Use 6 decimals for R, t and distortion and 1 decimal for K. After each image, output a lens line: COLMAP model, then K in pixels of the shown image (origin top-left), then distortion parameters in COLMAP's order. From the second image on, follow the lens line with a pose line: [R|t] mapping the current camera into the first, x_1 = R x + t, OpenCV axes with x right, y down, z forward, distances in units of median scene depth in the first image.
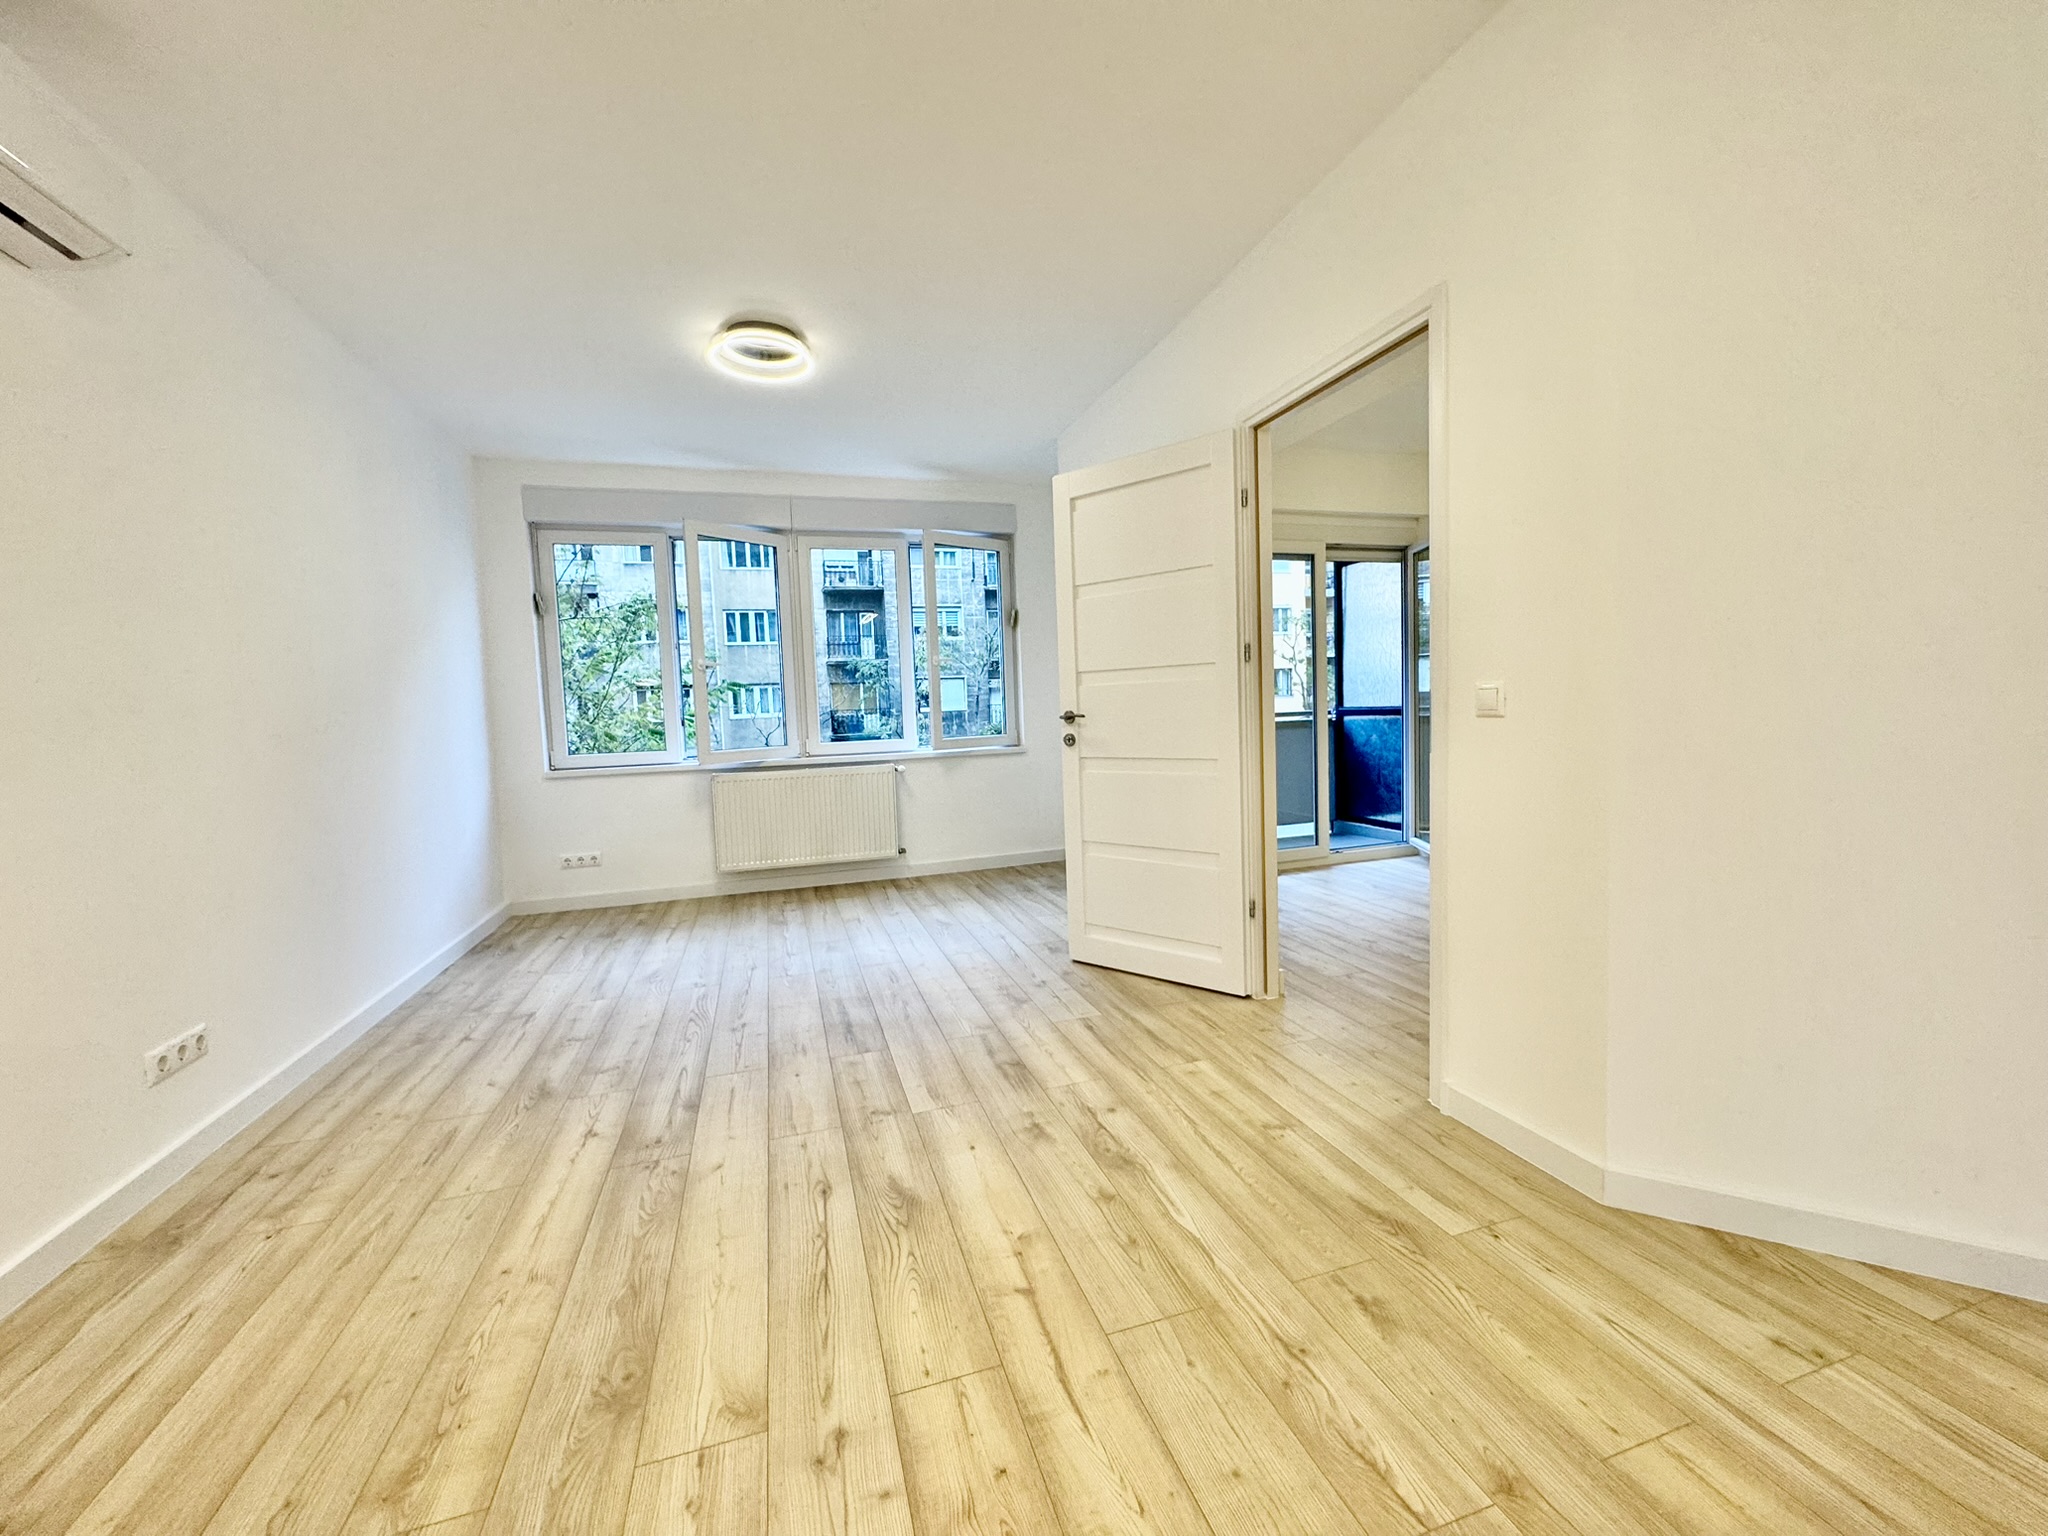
lens RADIAL K [[817.8, 0, 1020.7], [0, 817.8, 760.0], [0, 0, 1]] dist [-0.003578, 0.000900]
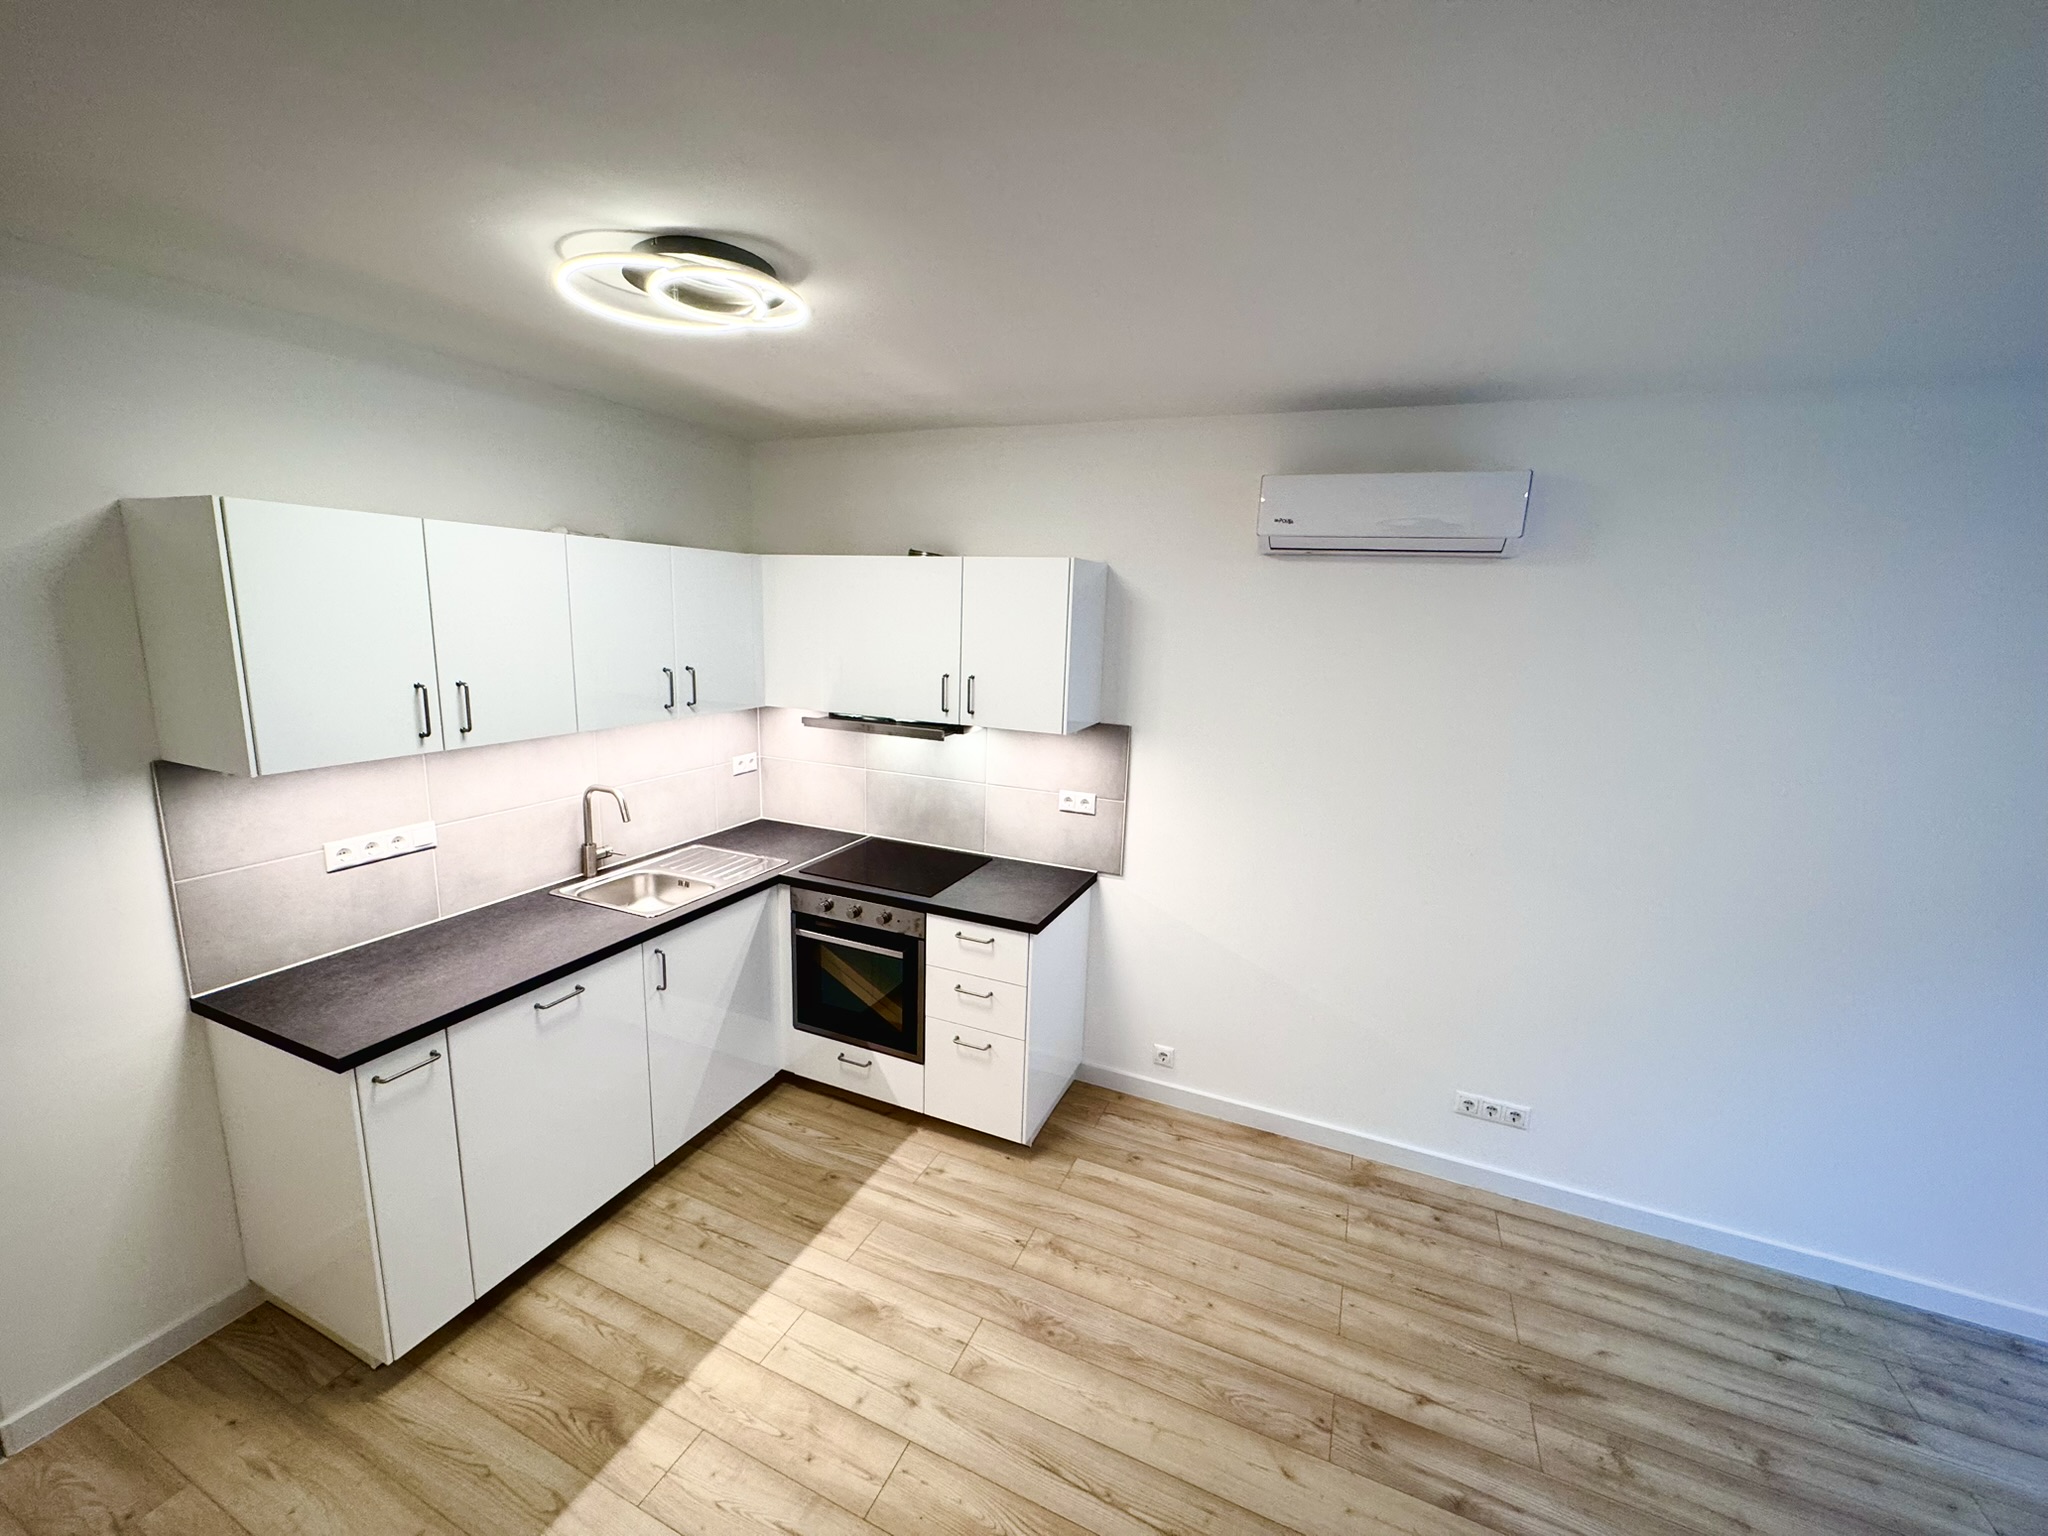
lens RADIAL K [[817.8, 0, 1026.0], [0, 817.8, 766.2], [0, 0, 1]] dist [-0.003578, 0.000900]
pose [[-0.654513, 0.158978, -0.739147, 0.367321], [-0.060698, 0.963437, 0.260967, -0.481982], [0.753610, 0.215671, -0.620933, 1.115794]]
